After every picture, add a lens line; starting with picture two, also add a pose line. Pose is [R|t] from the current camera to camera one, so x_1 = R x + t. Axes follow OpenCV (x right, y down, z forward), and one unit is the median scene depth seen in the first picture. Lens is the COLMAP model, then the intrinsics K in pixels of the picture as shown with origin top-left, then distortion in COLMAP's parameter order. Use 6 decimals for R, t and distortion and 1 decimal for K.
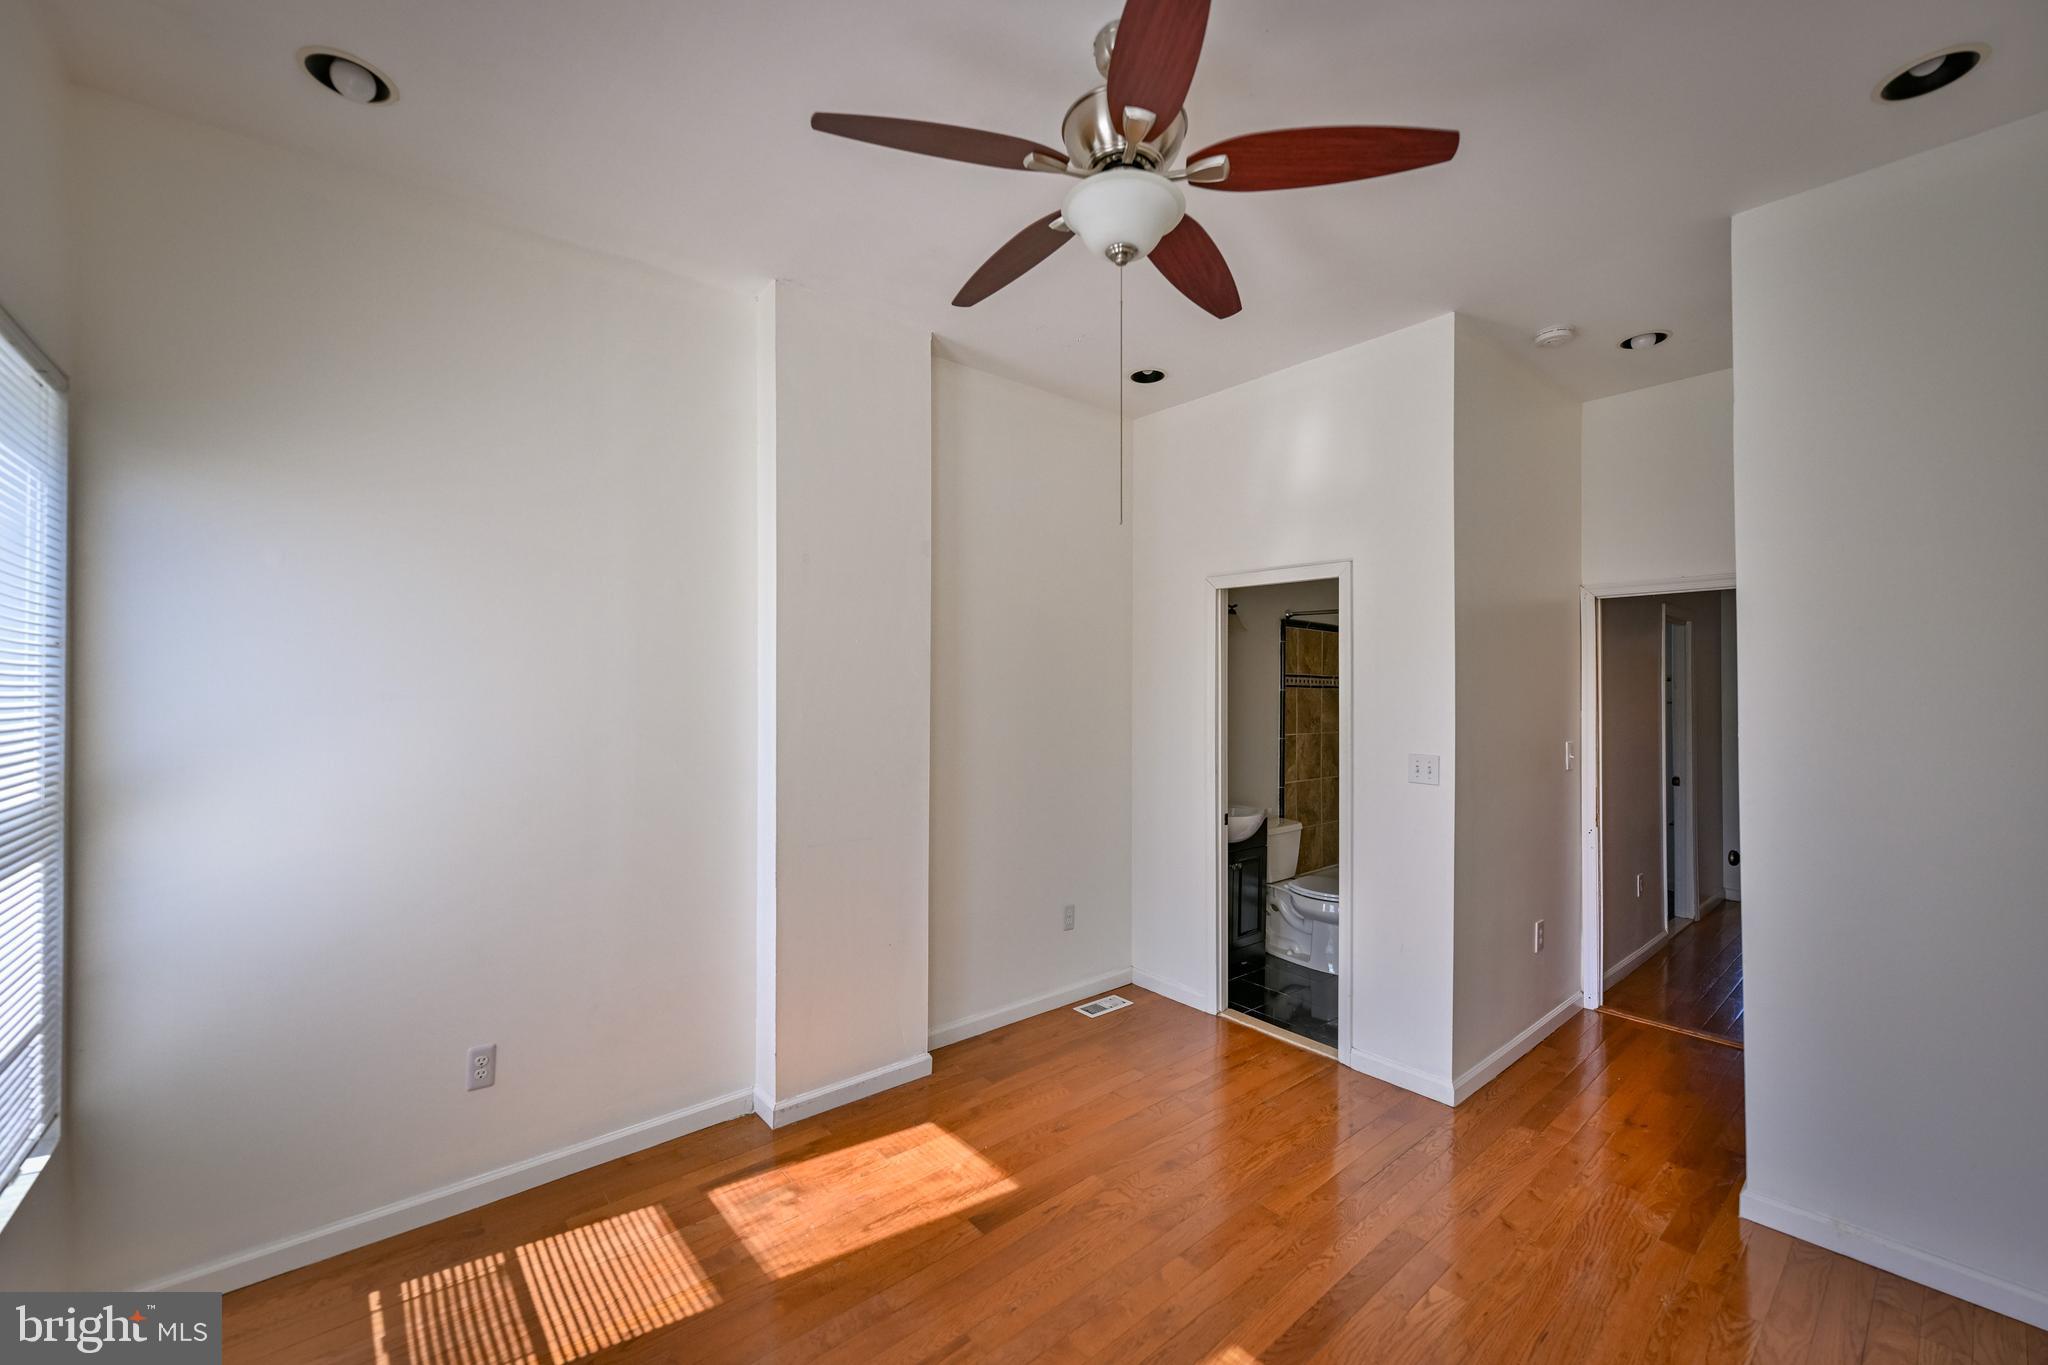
lens RADIAL K [[806.9, 0, 1028.4], [0, 806.9, 680.1], [0, 0, 1]] dist [-0.001612, -0.000084]
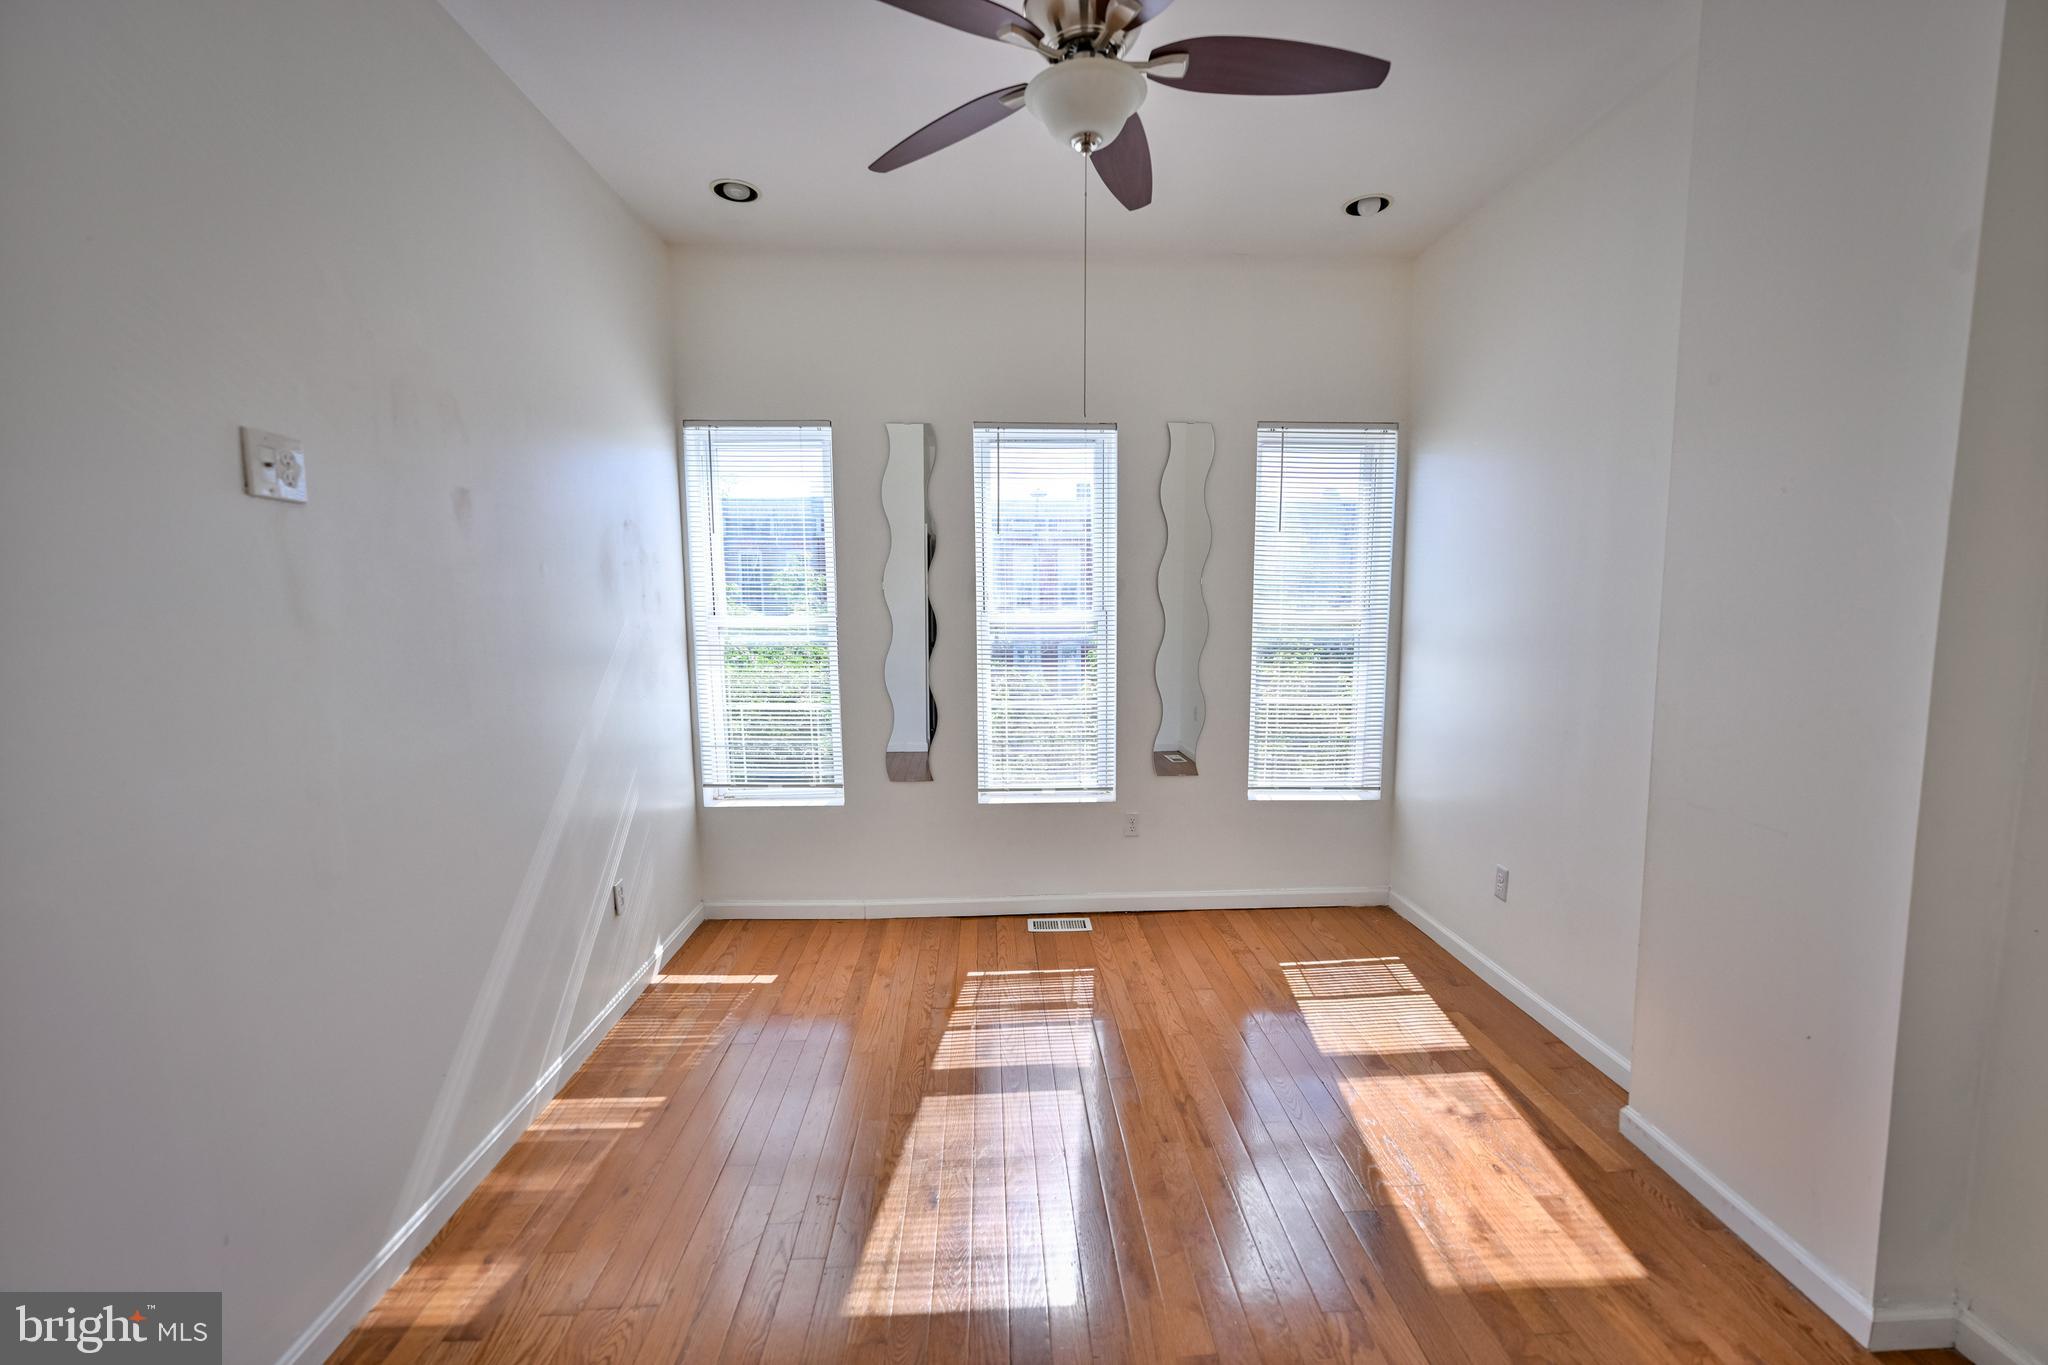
lens RADIAL K [[810.9, 0, 1019.8], [0, 810.9, 679.9], [0, 0, 1]] dist [-0.000283, 0.000241]
pose [[-0.617601, 0.087025, -0.781662, 0.676364], [0.011603, 0.994760, 0.101582, 0.026802], [0.786406, 0.053668, -0.615374, 1.062870]]
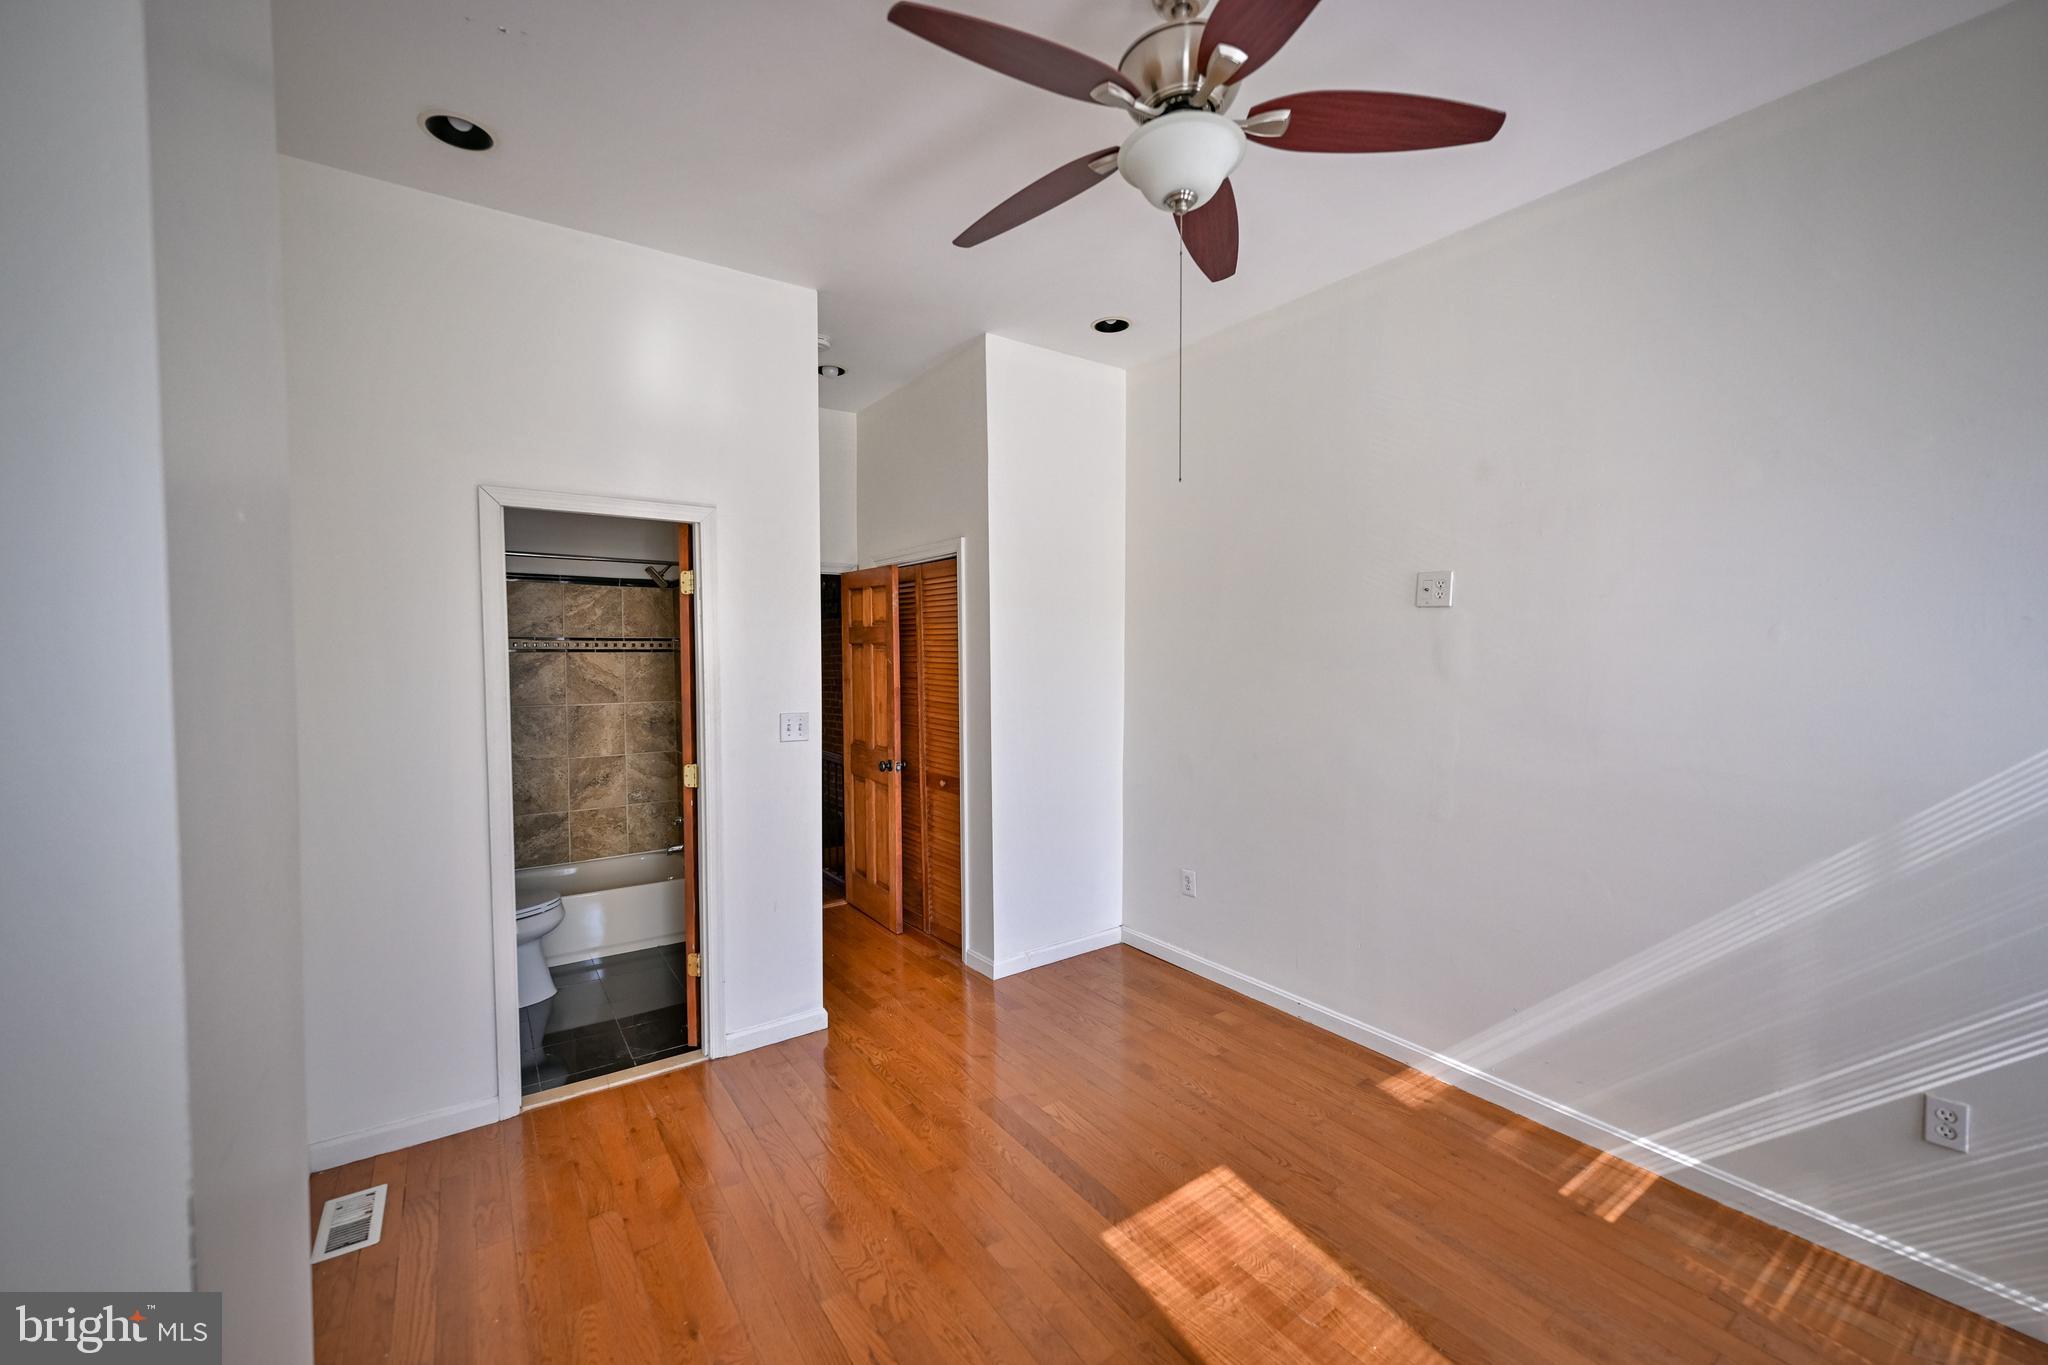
lens RADIAL K [[810.9, 0, 1019.8], [0, 810.9, 679.9], [0, 0, 1]] dist [-0.000283, 0.000241]
pose [[0.090424, -0.047684, 0.994761, -0.608146], [-0.004866, 0.998820, 0.048321, -0.001344], [-0.995892, -0.009210, 0.090085, 0.734305]]
